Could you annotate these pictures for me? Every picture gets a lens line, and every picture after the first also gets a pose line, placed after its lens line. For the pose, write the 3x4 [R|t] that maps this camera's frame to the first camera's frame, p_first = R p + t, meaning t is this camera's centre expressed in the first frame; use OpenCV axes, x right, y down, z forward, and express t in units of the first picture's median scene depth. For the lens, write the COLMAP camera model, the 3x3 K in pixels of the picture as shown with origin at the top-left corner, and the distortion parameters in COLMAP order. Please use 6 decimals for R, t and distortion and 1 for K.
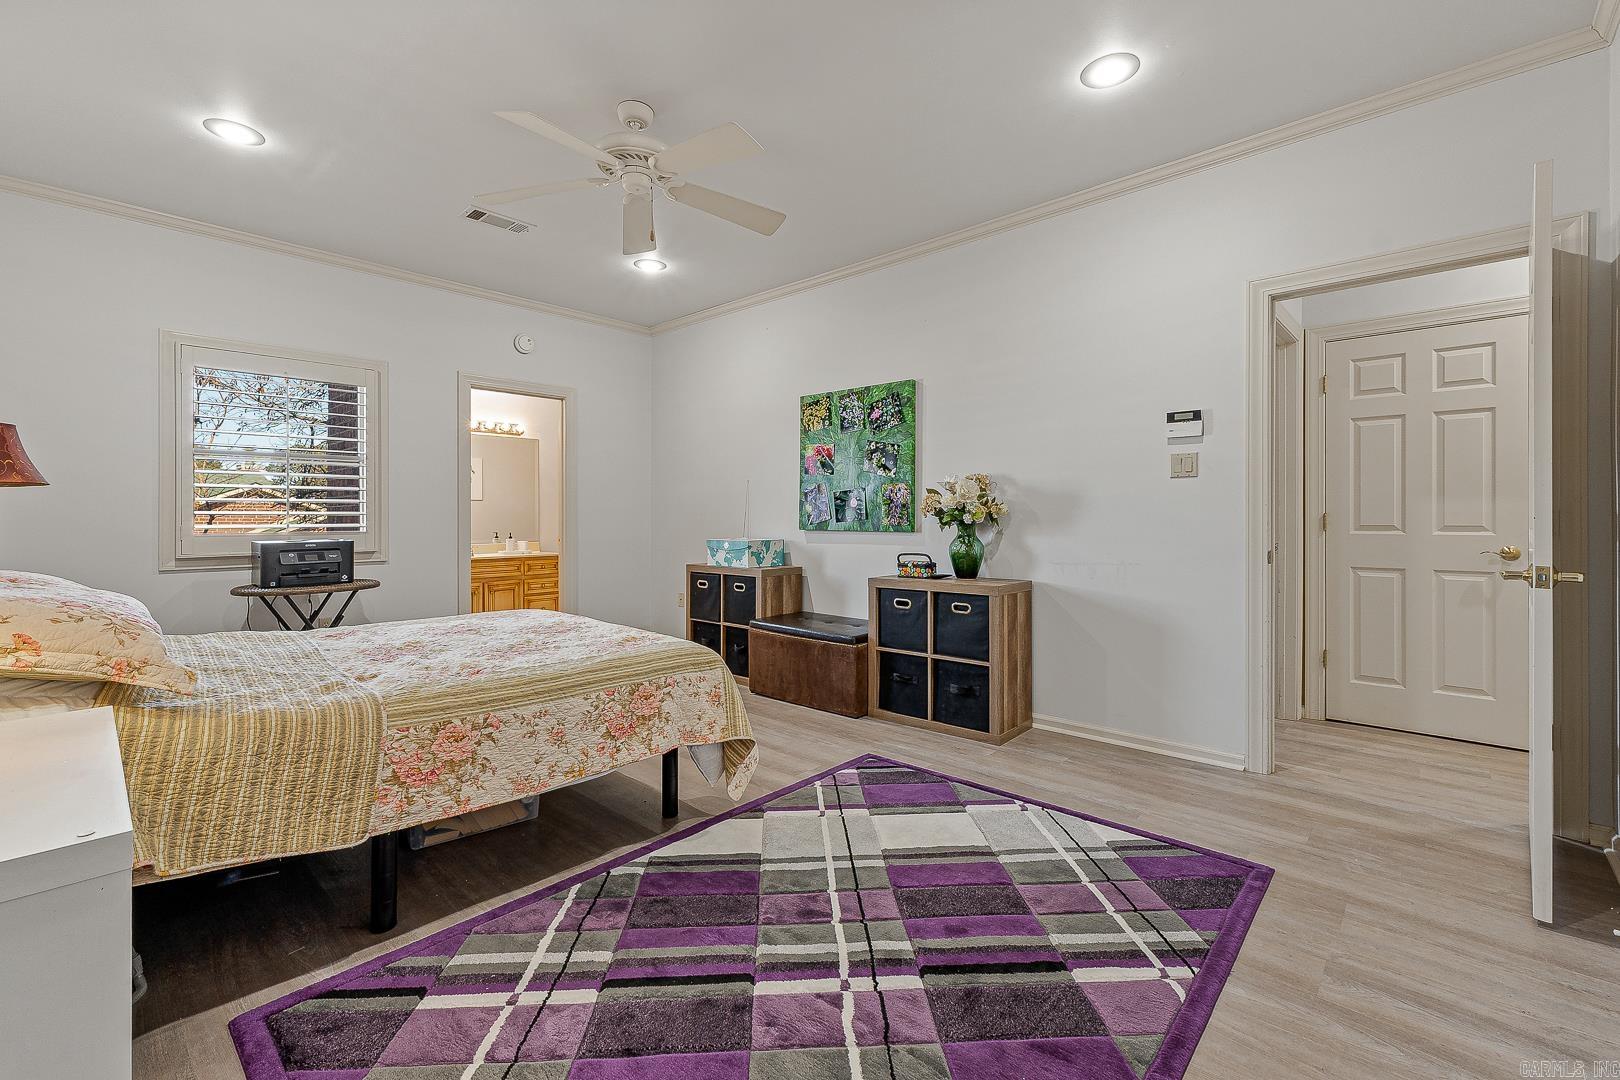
lens RADIAL K [[693.4, 0, 807.5], [0, 693.4, 528.0], [0, 0, 1]] dist [0.000611, 0.000116]
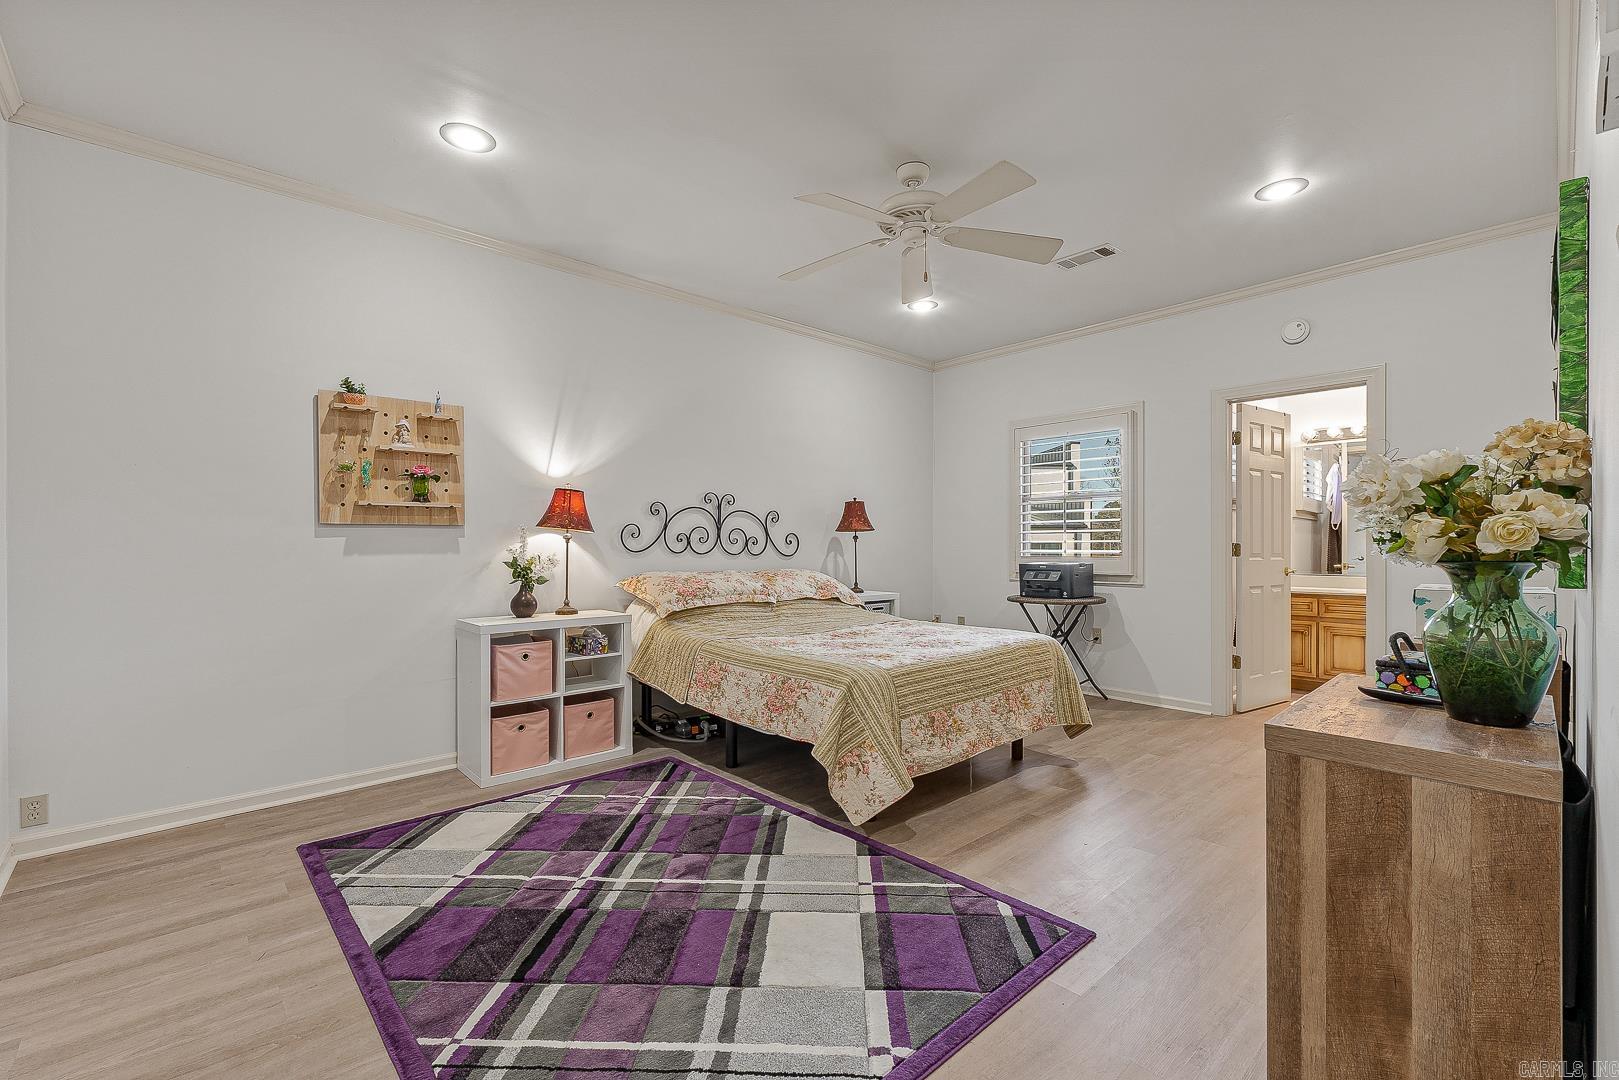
lens RADIAL K [[690.0, 0, 810.5], [0, 690.0, 546.2], [0, 0, 1]] dist [0.000956, 0.000134]
pose [[-0.088479, 0.003087, -0.996073, 1.015038], [-0.006609, 0.999971, 0.003686, -0.026259], [0.996056, 0.006909, -0.088456, 1.128044]]
